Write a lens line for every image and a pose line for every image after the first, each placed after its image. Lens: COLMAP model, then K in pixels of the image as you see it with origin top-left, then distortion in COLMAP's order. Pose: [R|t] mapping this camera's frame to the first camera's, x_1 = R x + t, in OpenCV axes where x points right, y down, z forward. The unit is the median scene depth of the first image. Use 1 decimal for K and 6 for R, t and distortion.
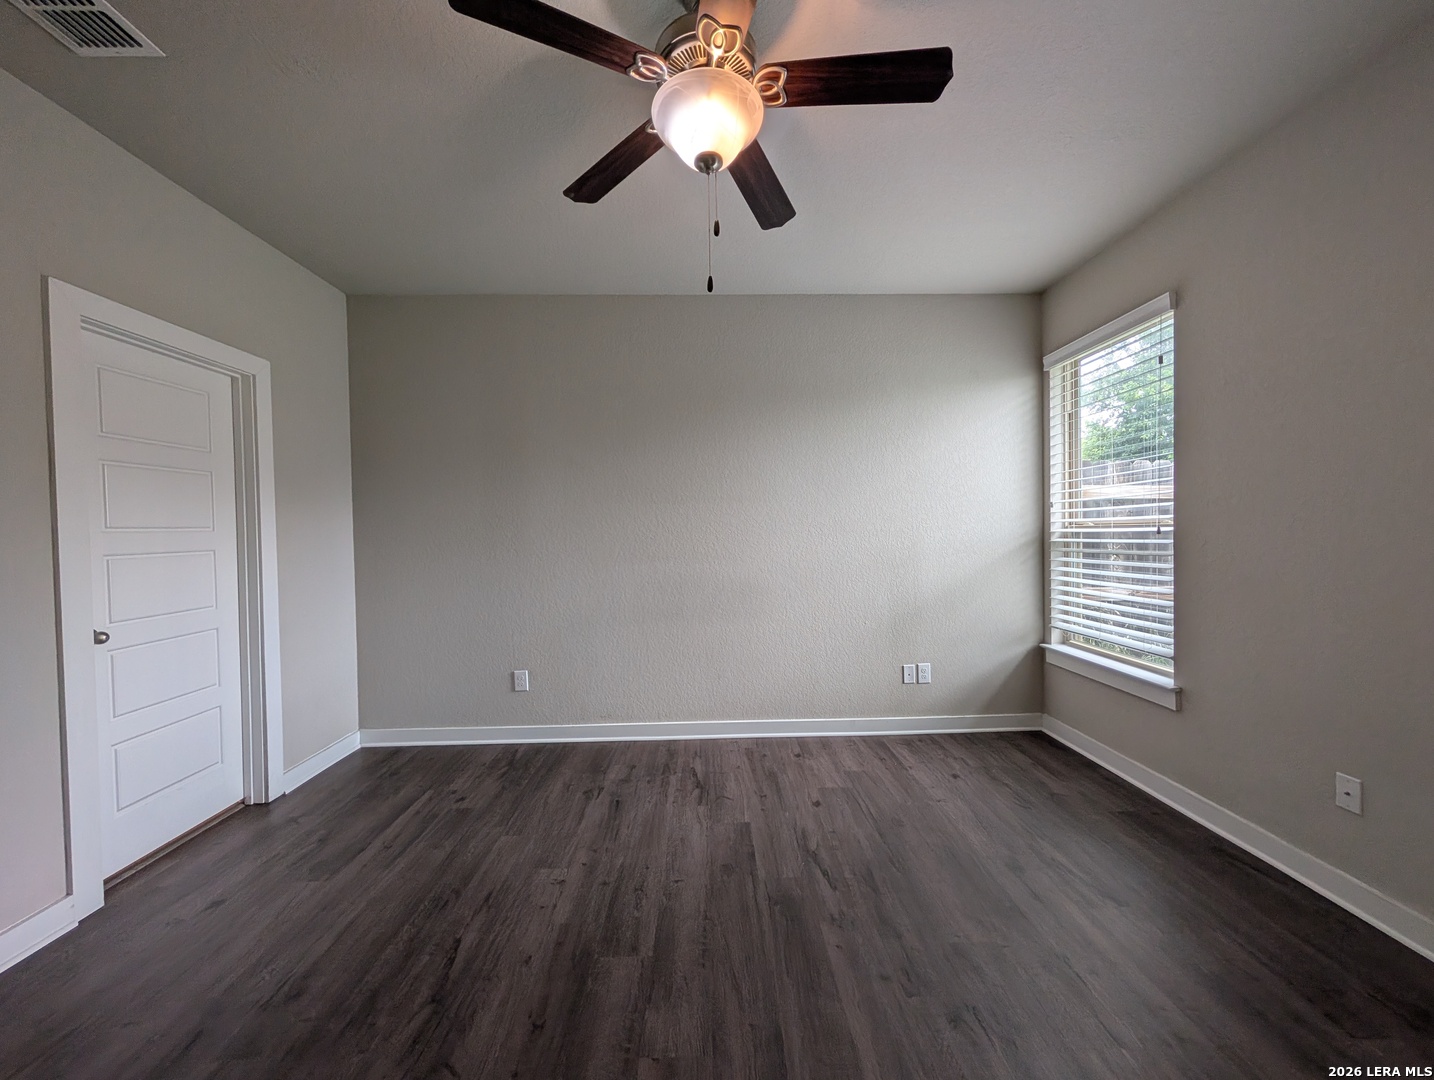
lens RADIAL K [[542.1, 0, 719.4], [0, 542.1, 543.1], [0, 0, 1]] dist [-0.000372, 0.000217]
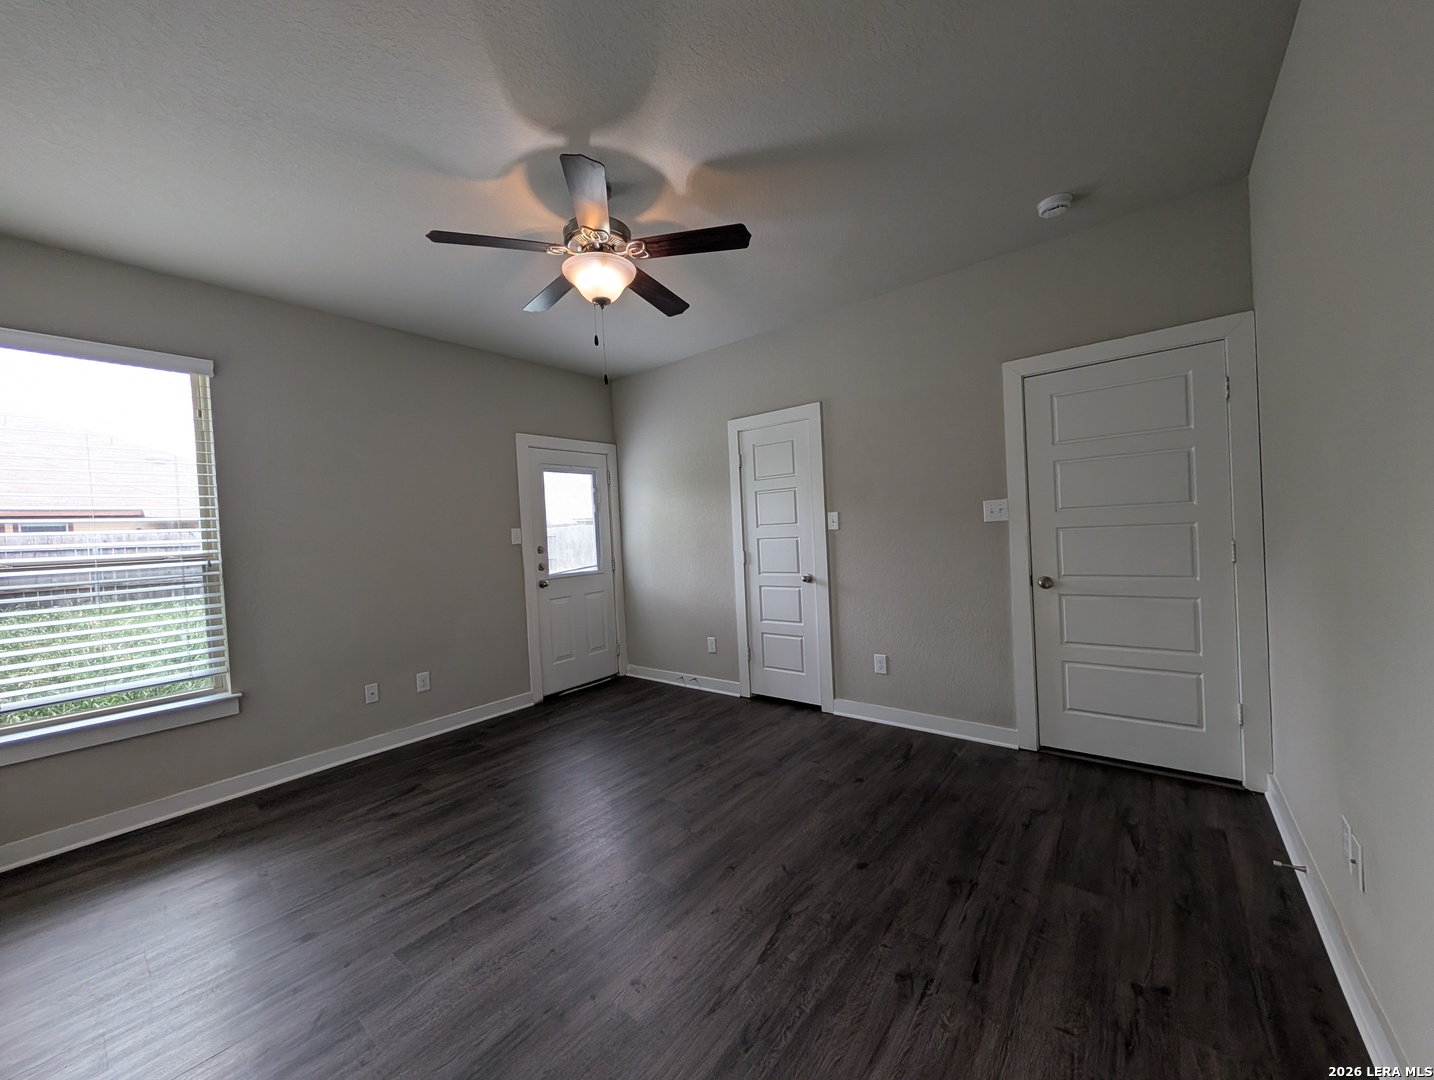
lens RADIAL K [[542.1, 0, 719.6], [0, 542.1, 544.3], [0, 0, 1]] dist [-0.000372, 0.000217]
pose [[-0.764865, 0.038395, 0.643045, -0.669945], [0.072659, 0.996994, 0.026894, -0.015590], [-0.640080, 0.067293, -0.765356, 1.084045]]
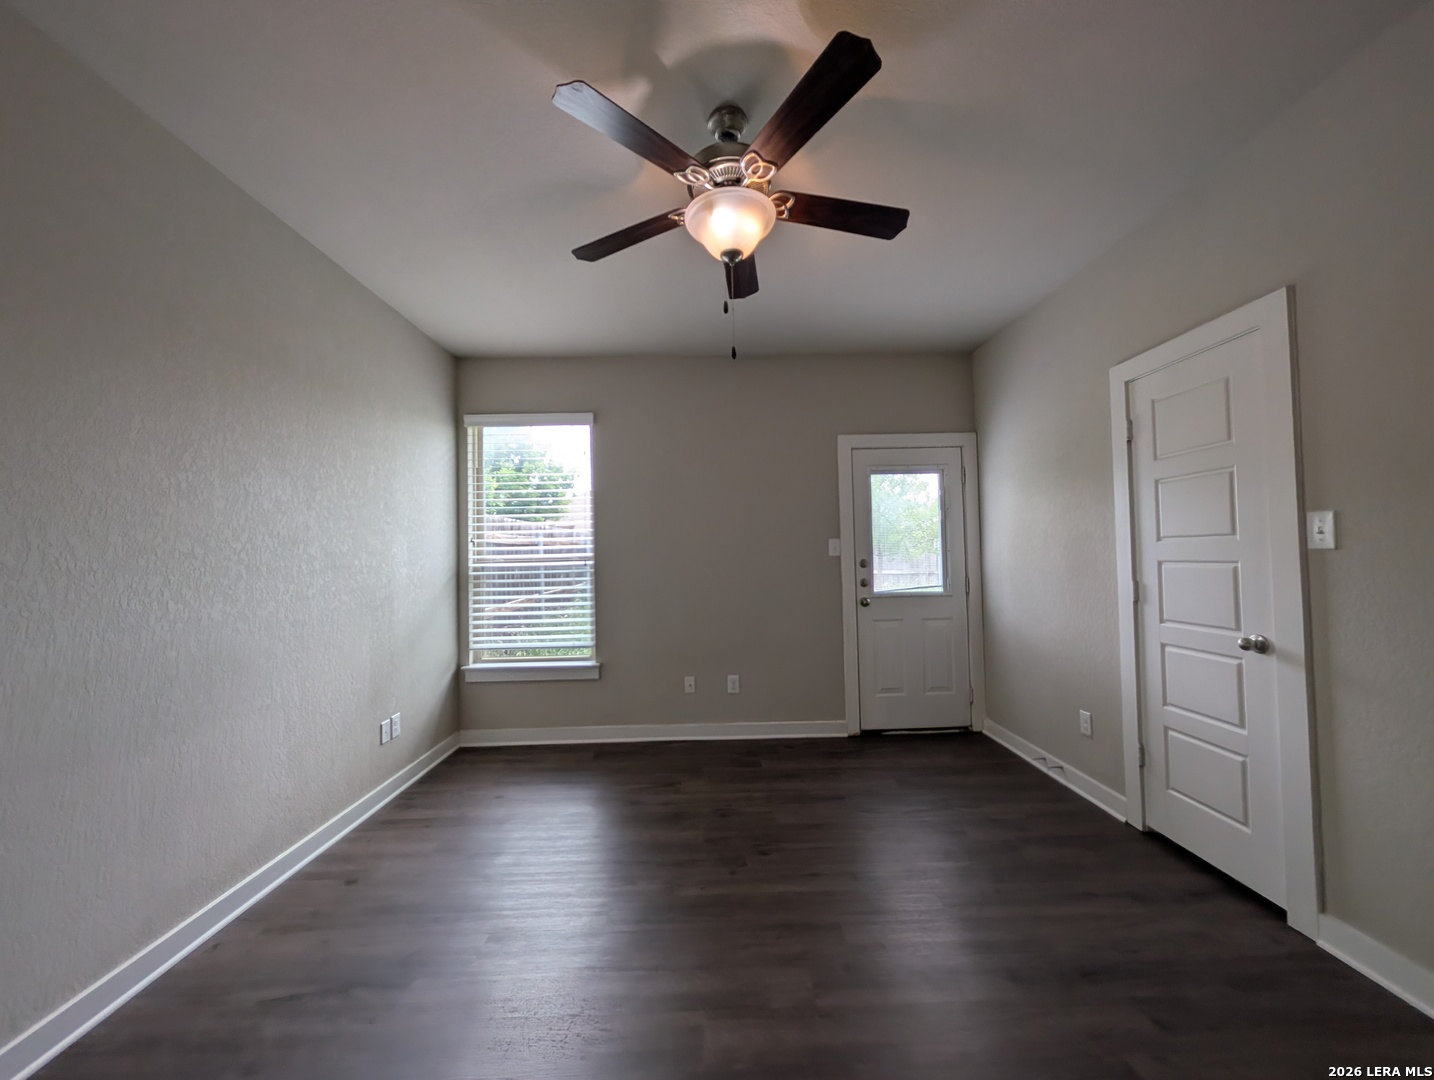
lens RADIAL K [[542.1, 0, 720.8], [0, 542.1, 543.4], [0, 0, 1]] dist [-0.000372, 0.000217]
pose [[0.003670, 0.040763, 0.999162, -0.654483], [0.038596, 0.998419, -0.040874, -0.002976], [-0.999248, 0.038714, 0.002091, 0.563897]]
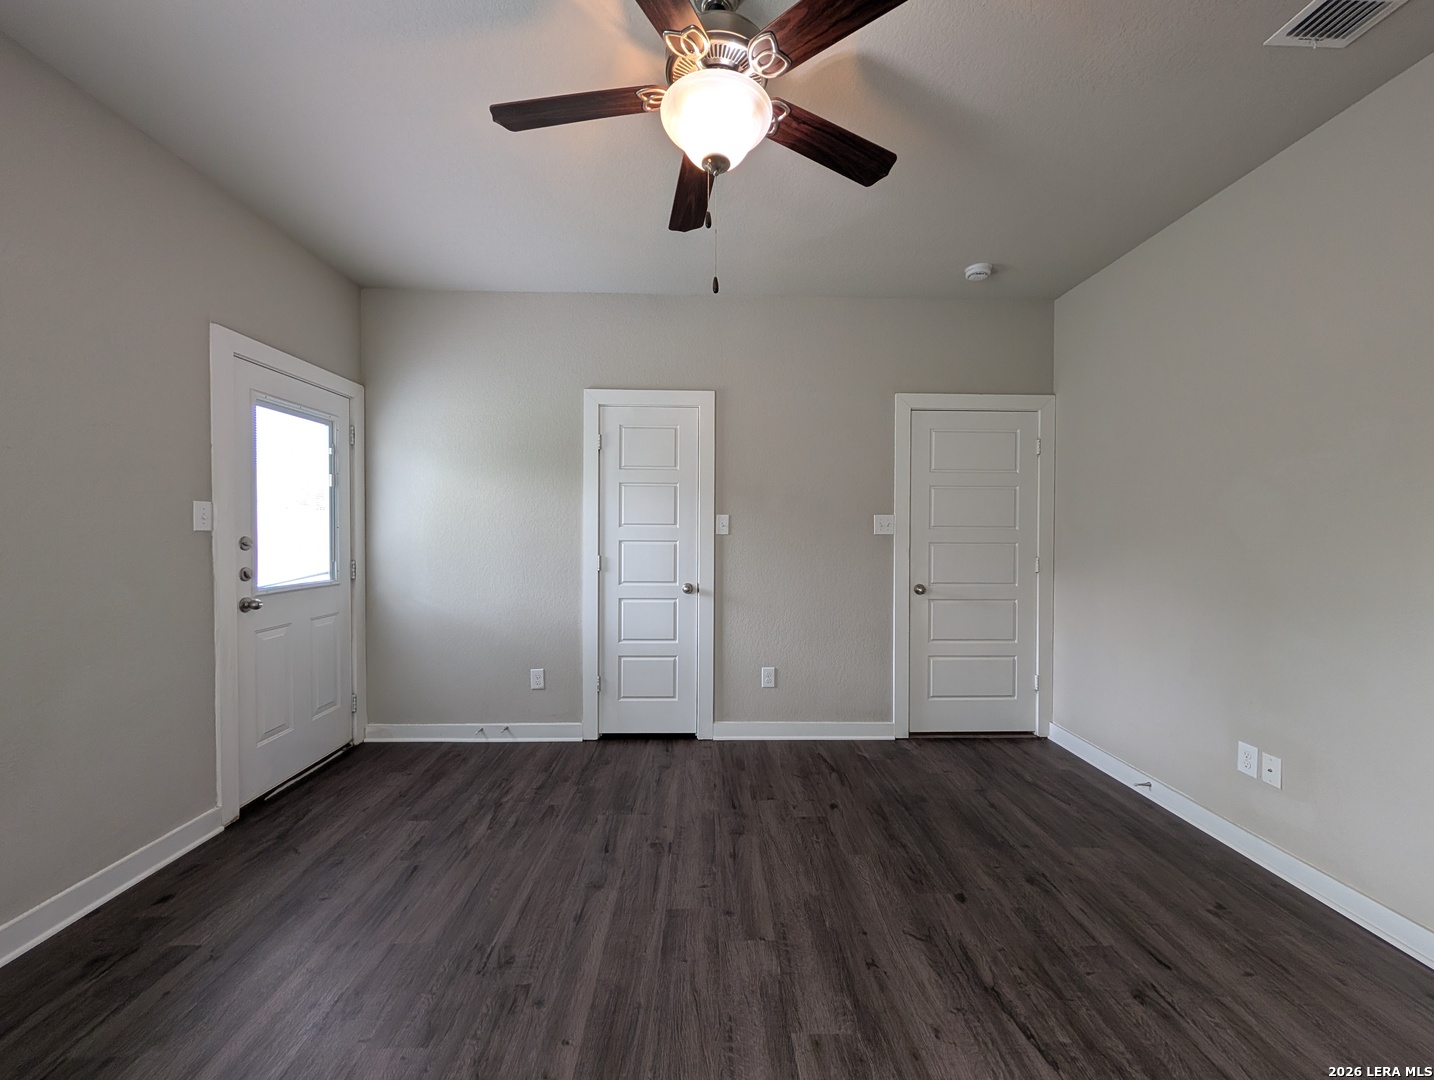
lens RADIAL K [[542.1, 0, 720.2], [0, 542.1, 542.7], [0, 0, 1]] dist [-0.000372, 0.000217]
pose [[-0.999954, 0.008990, -0.003346, -0.009879], [0.008859, 0.999258, 0.037471, -0.022133], [0.003680, 0.037439, -0.999292, 1.090973]]
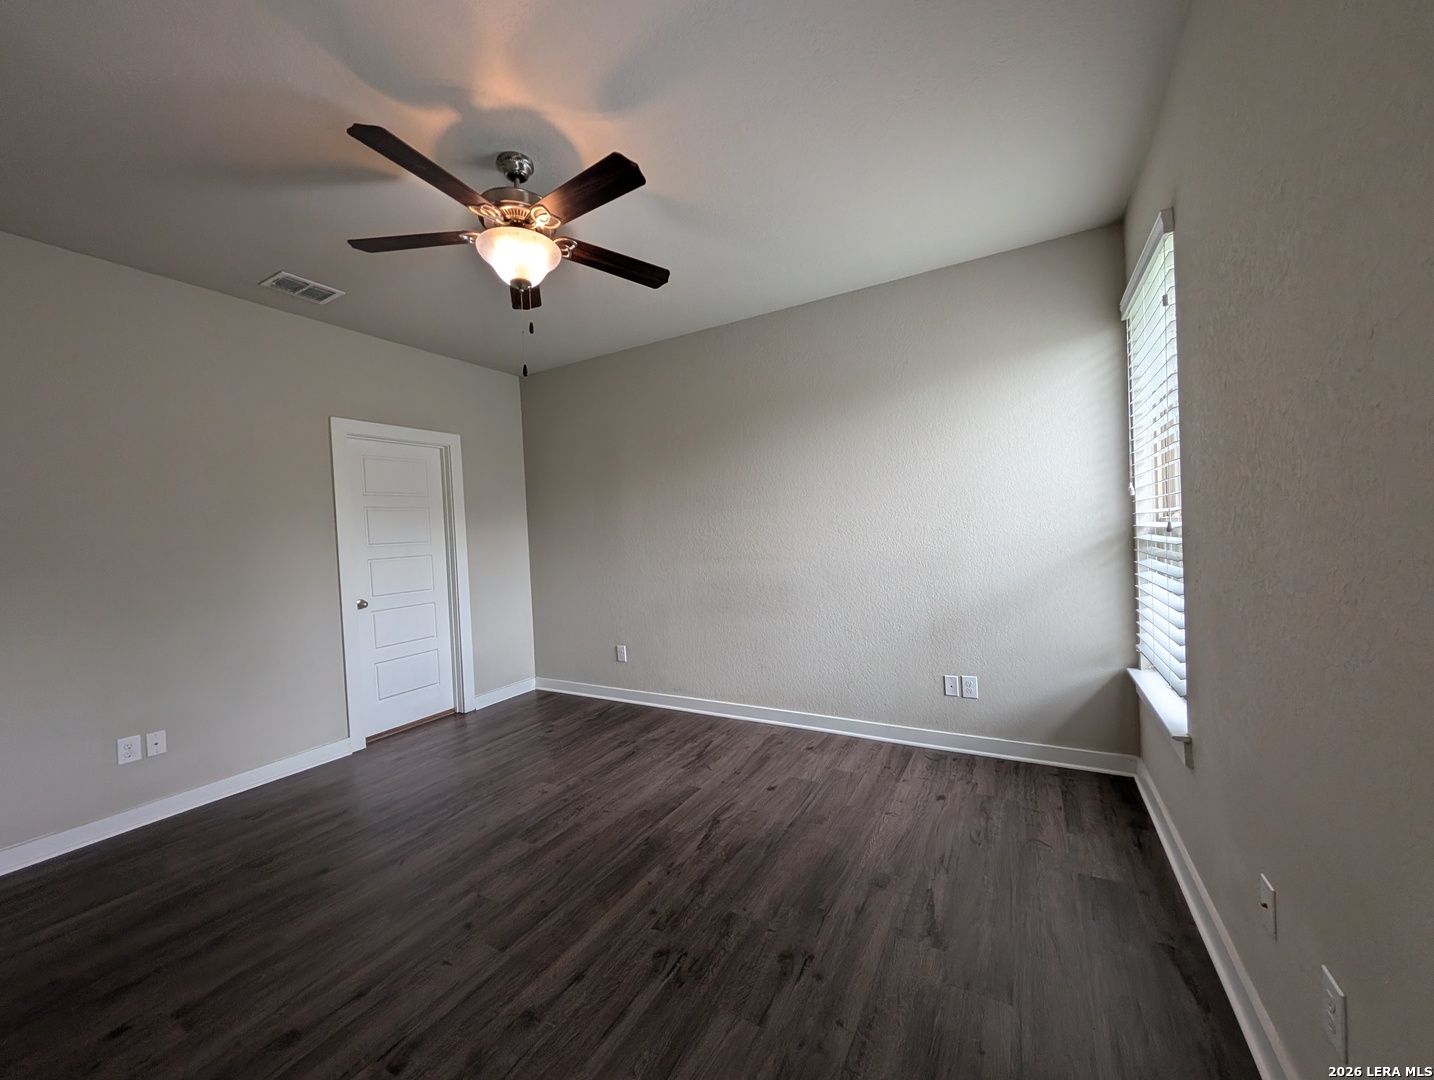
lens RADIAL K [[542.1, 0, 719.6], [0, 542.1, 542.6], [0, 0, 1]] dist [-0.000372, 0.000217]
pose [[0.858117, -0.013017, -0.513289, 0.606865], [0.020870, 0.999737, 0.009537, -0.019939], [0.513029, -0.018896, 0.858163, 0.027022]]
